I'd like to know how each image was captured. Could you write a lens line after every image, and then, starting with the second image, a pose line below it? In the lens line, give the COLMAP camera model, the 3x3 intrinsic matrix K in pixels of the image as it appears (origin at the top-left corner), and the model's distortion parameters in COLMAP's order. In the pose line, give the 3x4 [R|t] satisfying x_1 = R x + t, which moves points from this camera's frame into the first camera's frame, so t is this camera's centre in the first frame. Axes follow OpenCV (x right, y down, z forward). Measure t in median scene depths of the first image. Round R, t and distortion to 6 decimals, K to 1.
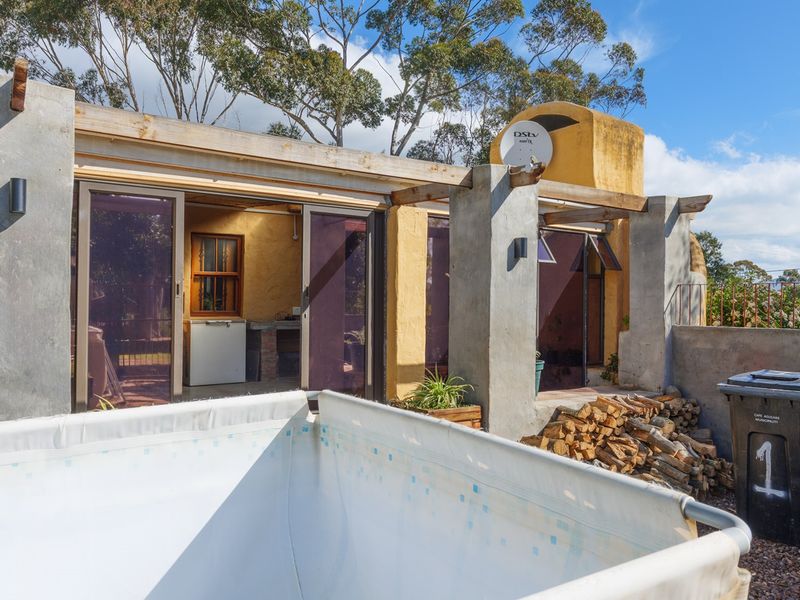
lens RADIAL K [[622.9, 0, 400.0], [0, 622.9, 300.0], [0, 0, 1]] dist [0.002441, 0.000209]
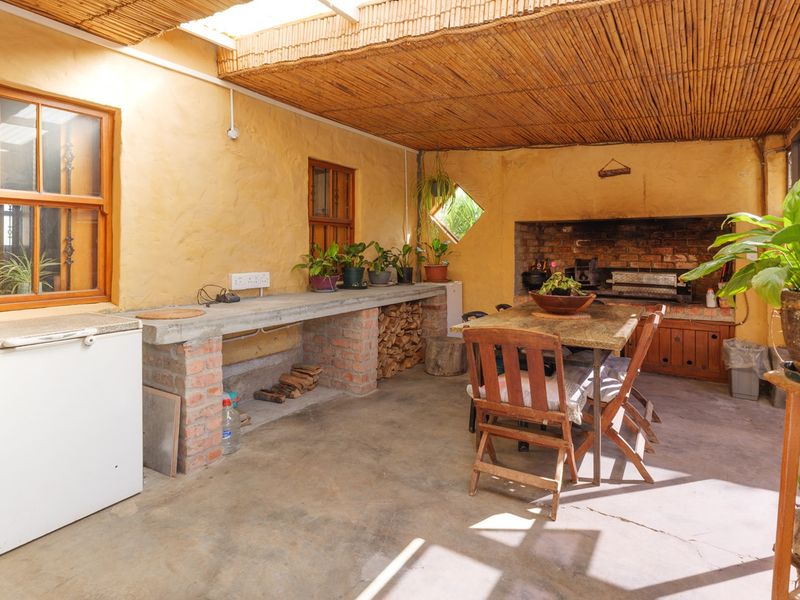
lens RADIAL K [[447.8, 0, 398.8], [0, 447.8, 249.6], [0, 0, 1]] dist [-0.001518, -0.000506]
pose [[0.924415, -0.012153, 0.381194, -0.196393], [0.012153, 0.999923, 0.002406, -0.007725], [-0.381194, 0.002409, 0.924492, 0.661597]]
